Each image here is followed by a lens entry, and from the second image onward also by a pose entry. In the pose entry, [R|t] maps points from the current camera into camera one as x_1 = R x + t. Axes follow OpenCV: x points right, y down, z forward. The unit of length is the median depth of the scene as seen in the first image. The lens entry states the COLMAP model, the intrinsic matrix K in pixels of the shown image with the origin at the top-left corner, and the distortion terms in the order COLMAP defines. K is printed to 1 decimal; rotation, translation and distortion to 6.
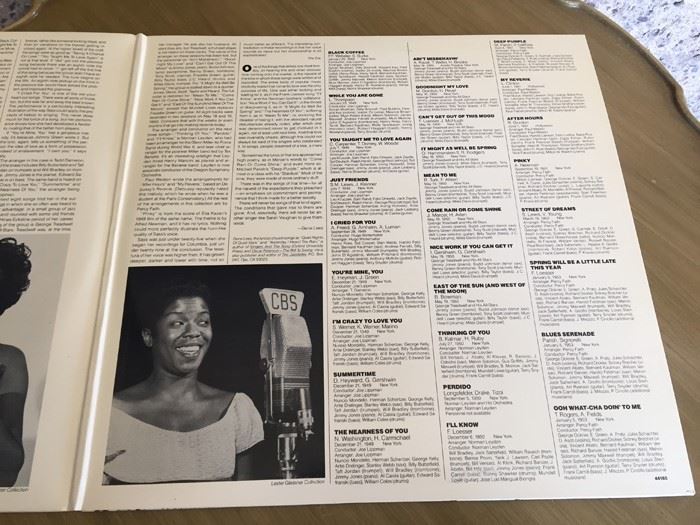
lens RADIAL K [[597.0, 0, 350.0], [0, 597.0, 262.5], [0, 0, 1]] dist [0.089925, -0.125341]
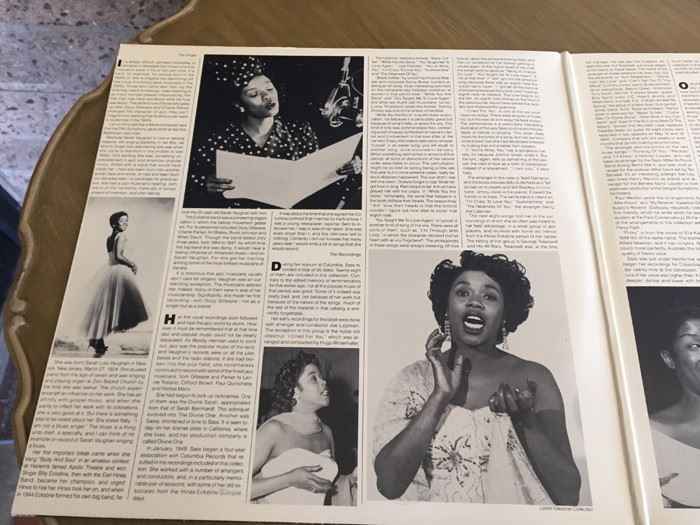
lens RADIAL K [[597.0, 0, 350.0], [0, 597.0, 262.5], [0, 0, 1]] dist [0.089925, -0.125341]
pose [[0.998350, 0.023943, -0.052184, -0.736073], [-0.024479, 0.999654, -0.009668, -0.010560], [0.051935, 0.010929, 0.998591, -0.019355]]
